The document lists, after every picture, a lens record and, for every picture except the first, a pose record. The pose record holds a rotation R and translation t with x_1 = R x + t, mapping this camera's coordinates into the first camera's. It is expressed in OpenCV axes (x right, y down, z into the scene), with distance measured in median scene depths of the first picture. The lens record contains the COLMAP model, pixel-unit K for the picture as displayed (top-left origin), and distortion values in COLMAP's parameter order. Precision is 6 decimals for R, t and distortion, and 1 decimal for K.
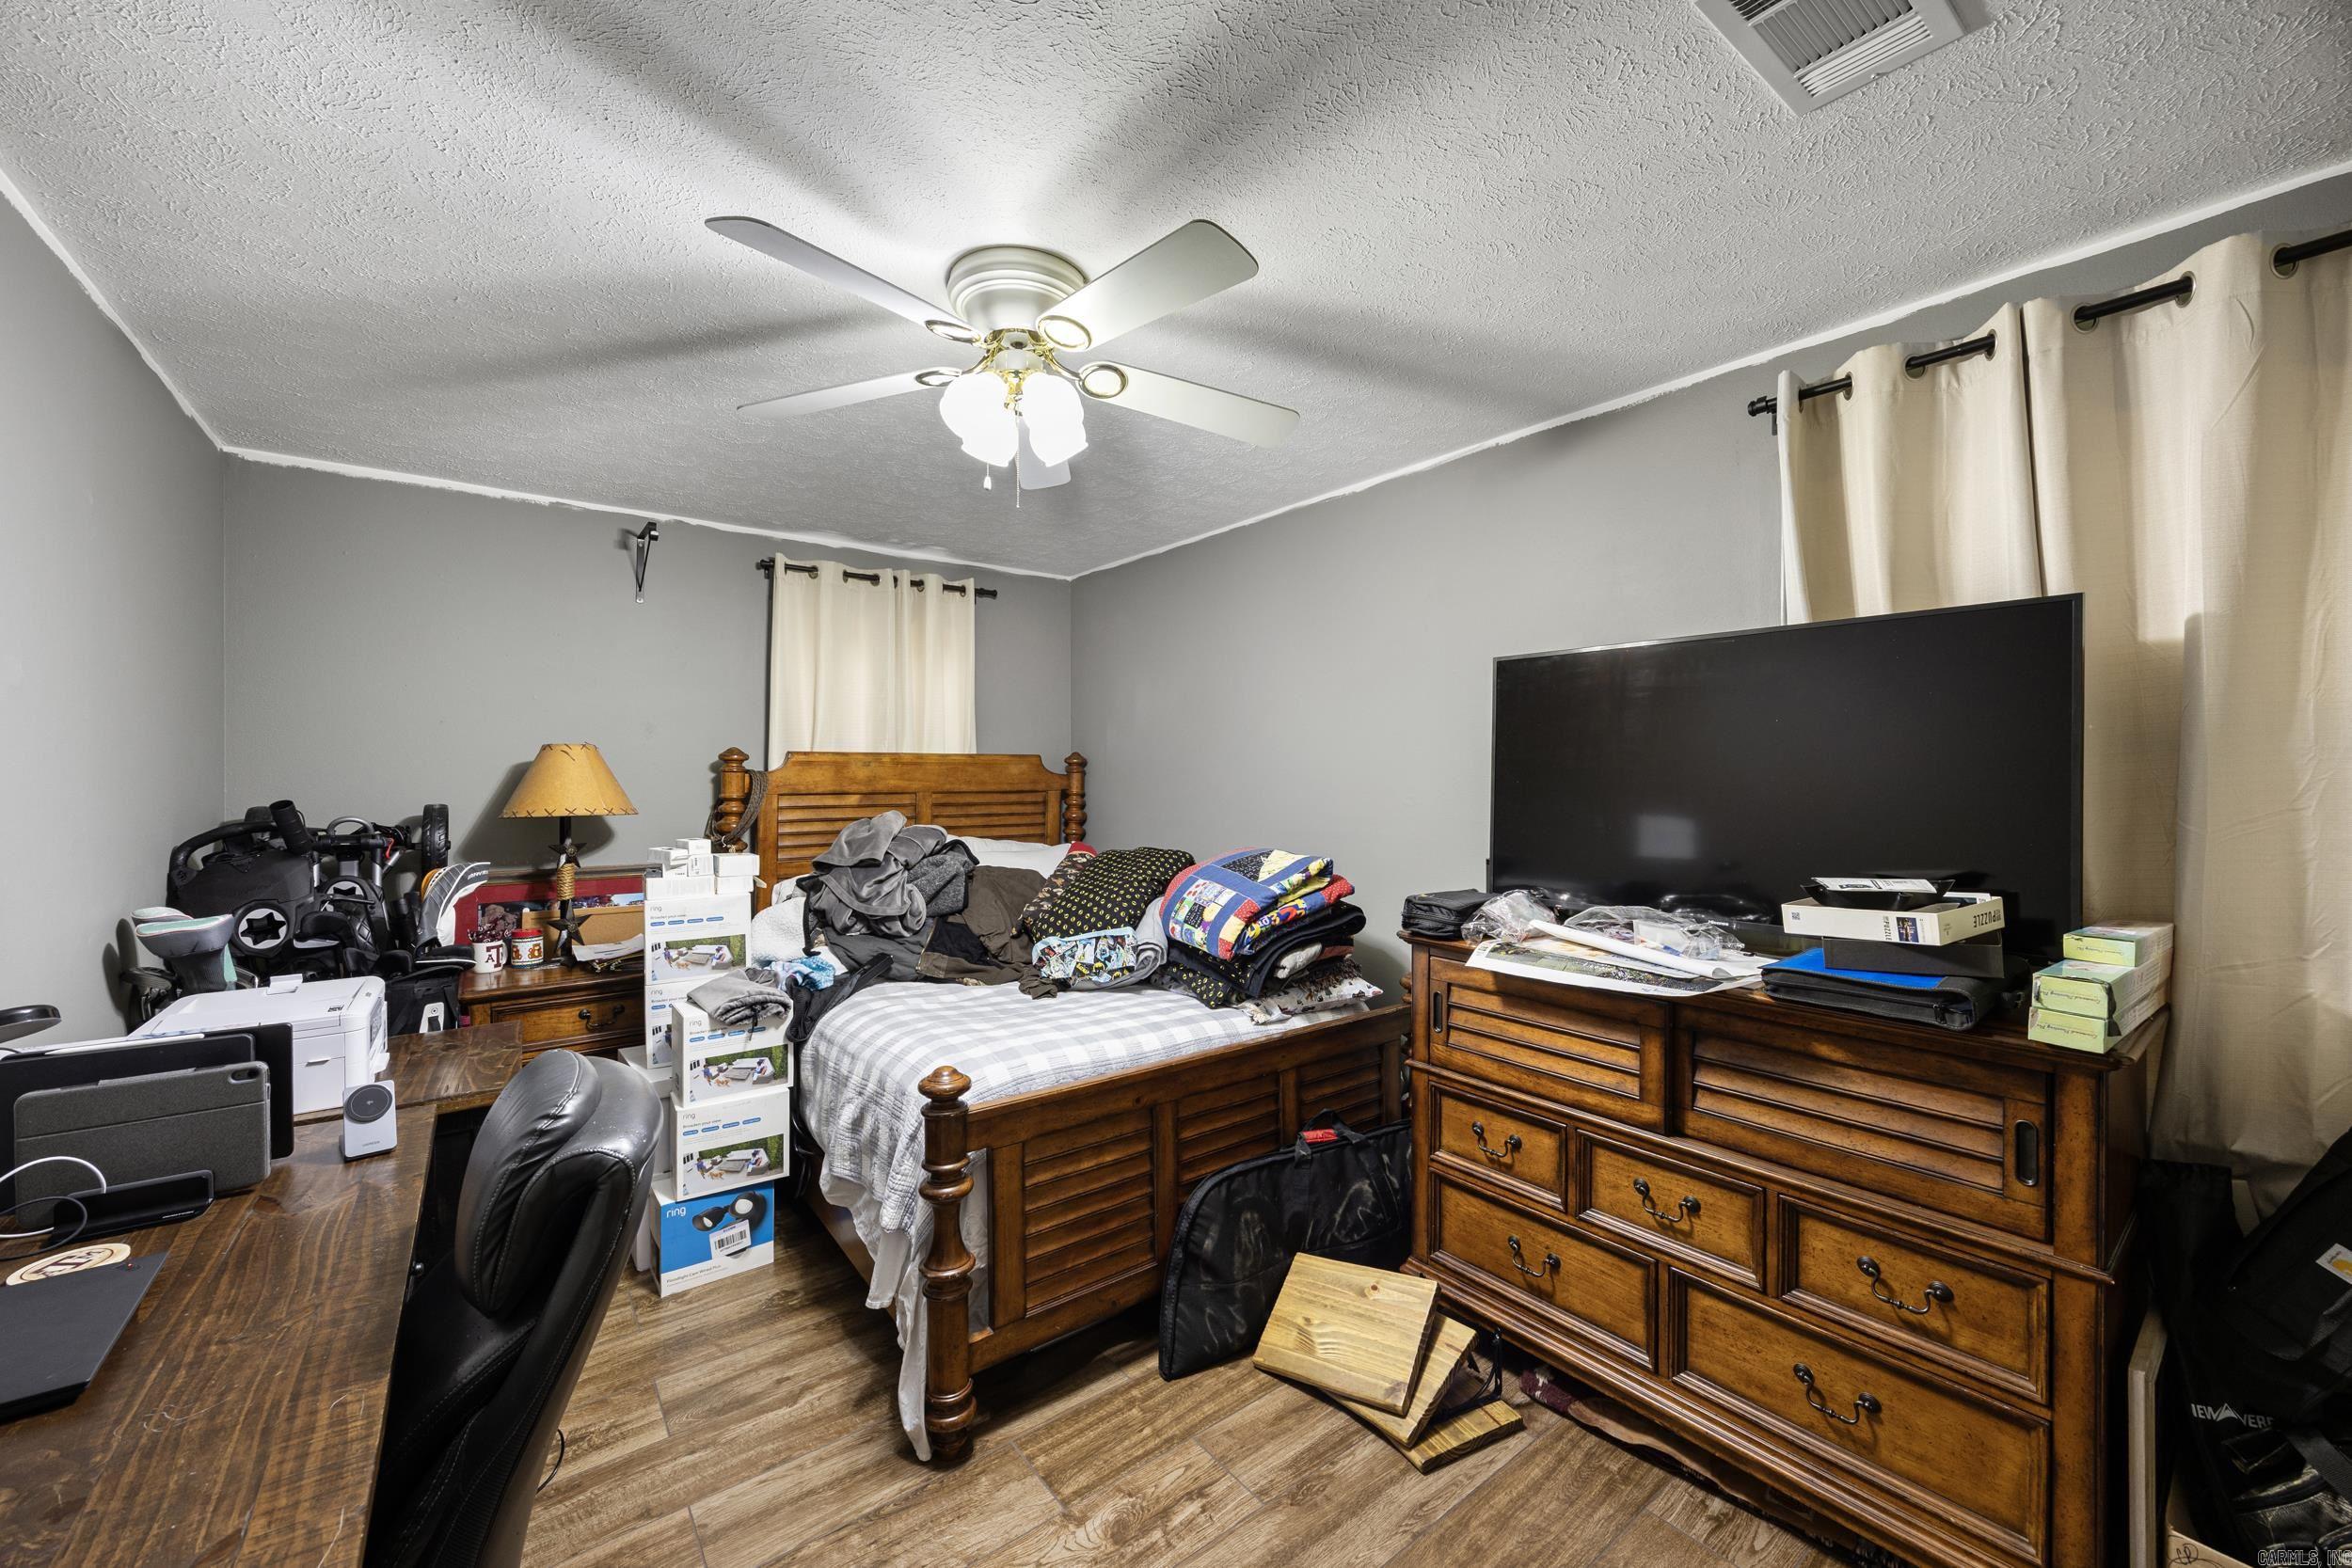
lens RADIAL K [[907.1, 0, 1182.2], [0, 907.1, 774.8], [0, 0, 1]] dist [-0.000640, 0.000034]
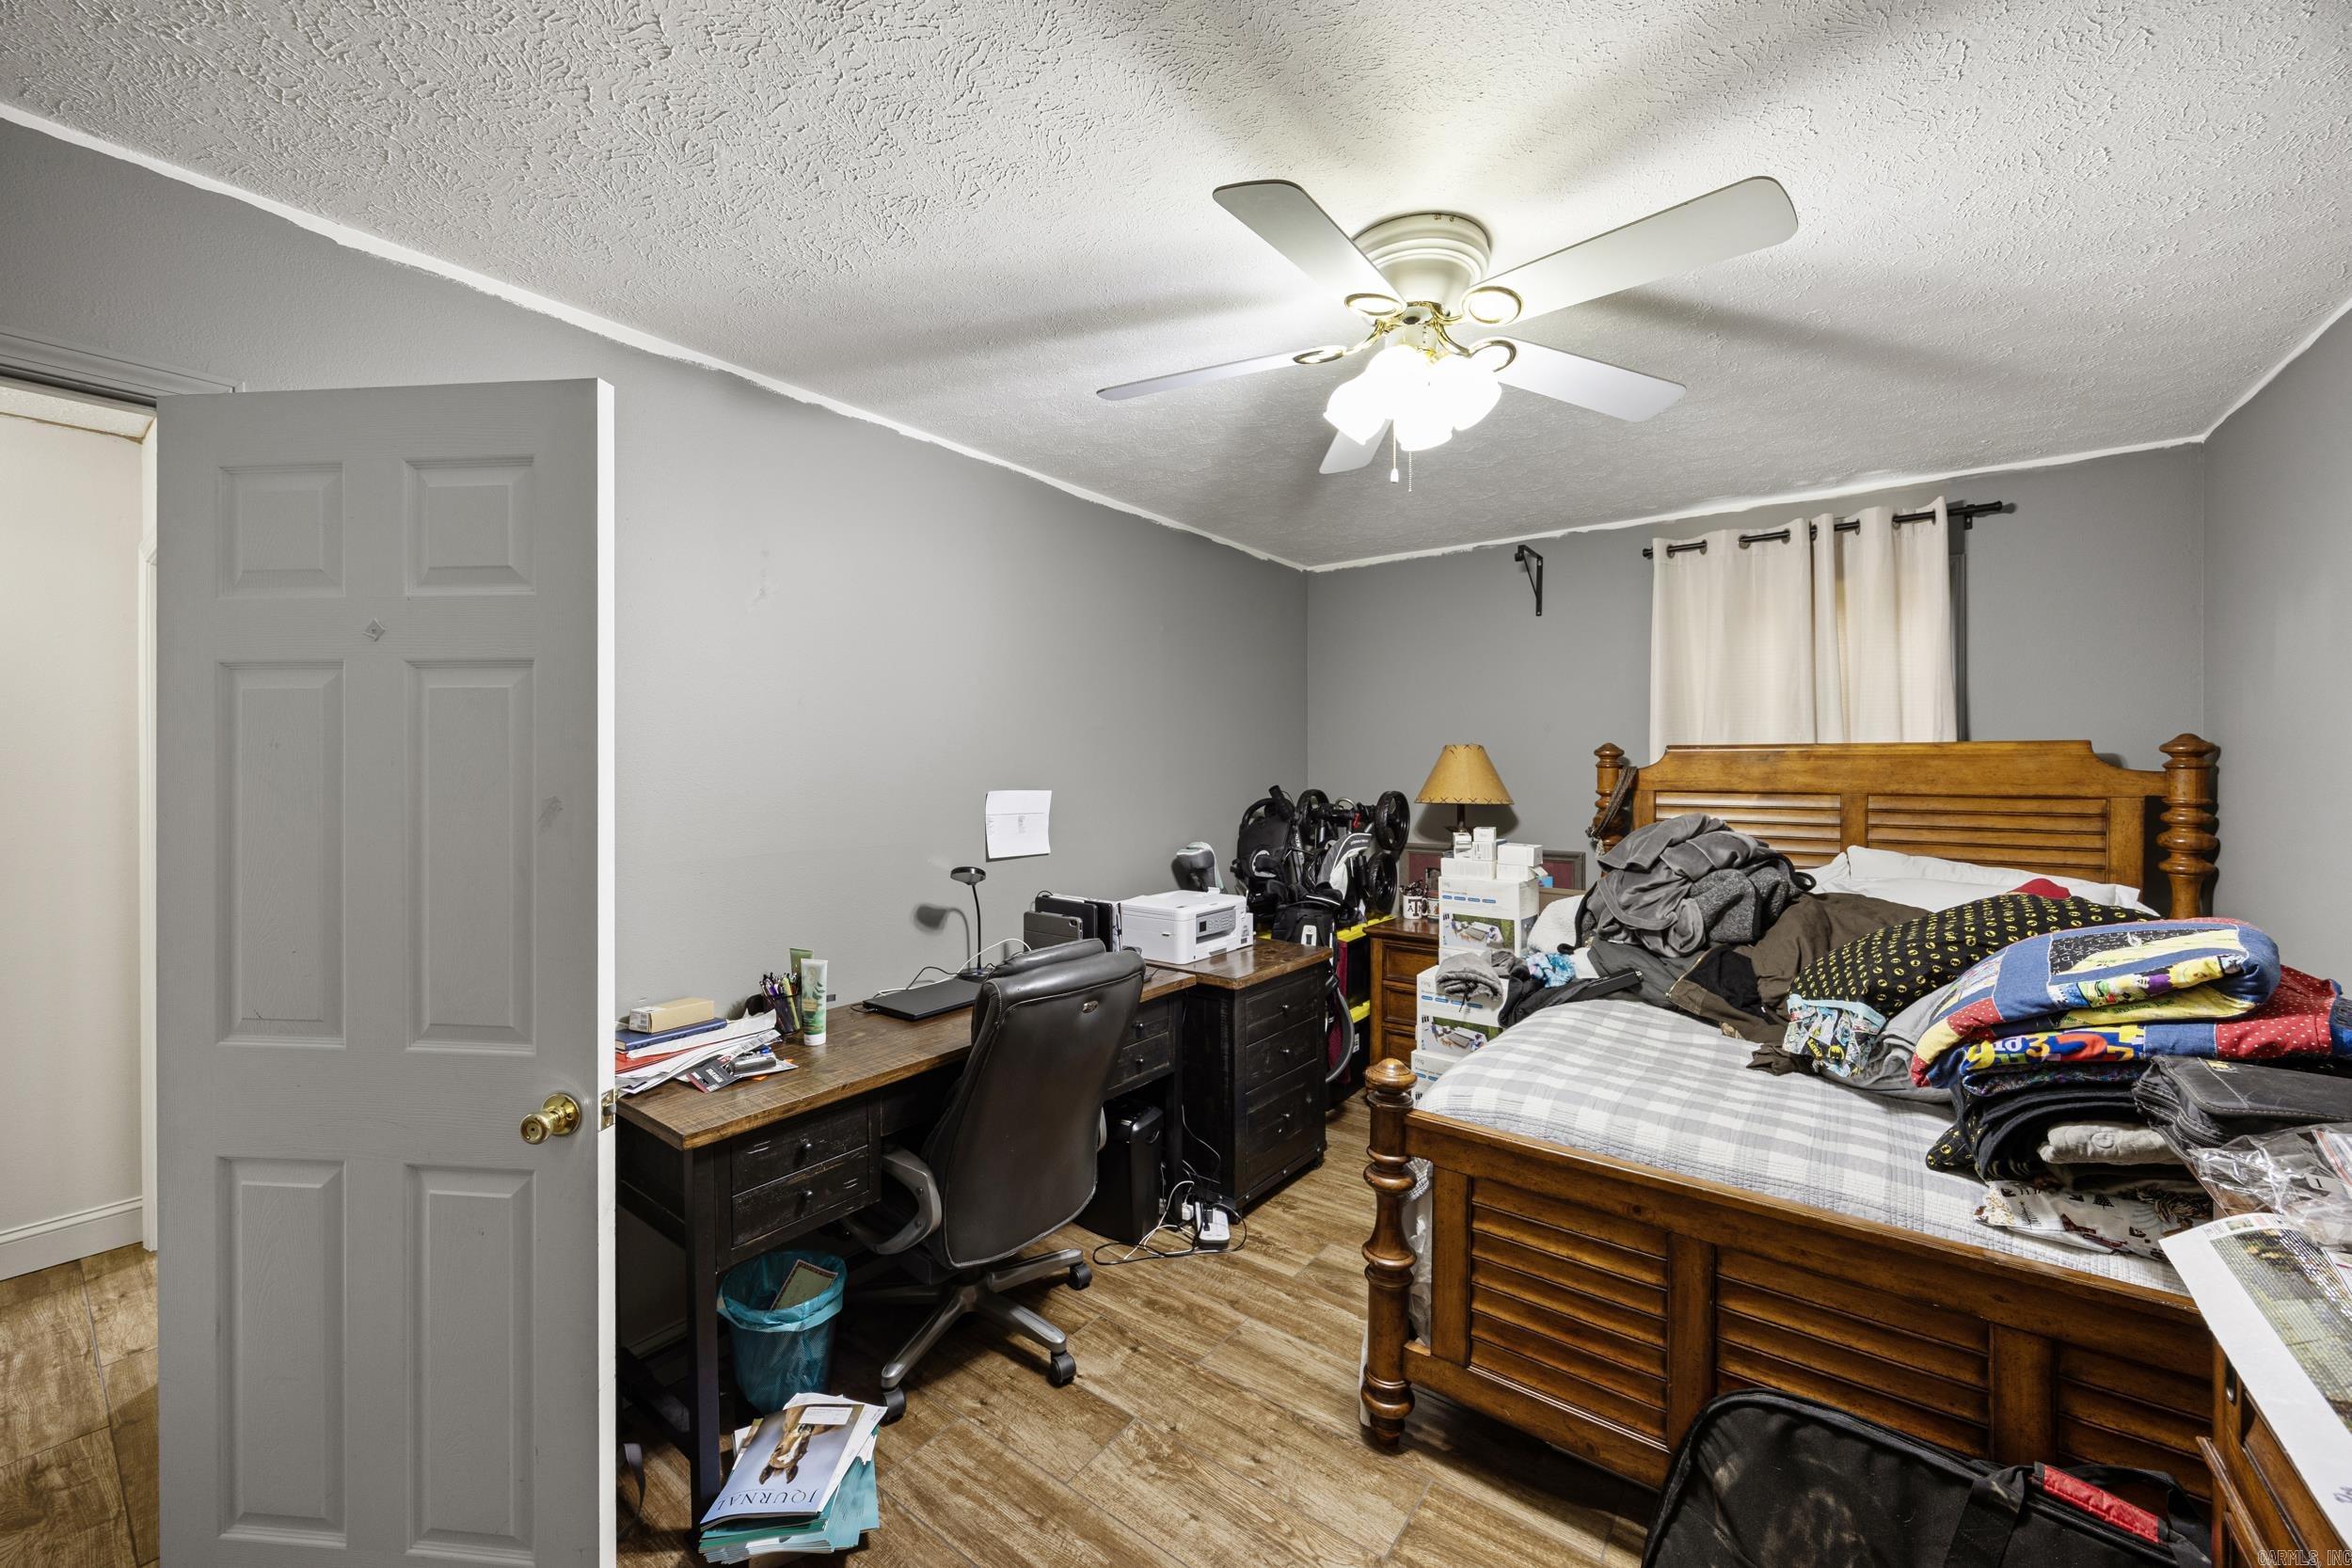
lens RADIAL K [[907.1, 0, 1182.2], [0, 907.1, 774.8], [0, 0, 1]] dist [-0.000640, 0.000034]
pose [[0.258287, 0.008586, -0.966030, 0.475895], [-0.001632, 0.999963, 0.008451, -0.003677], [0.966067, -0.000606, 0.258292, 0.371359]]
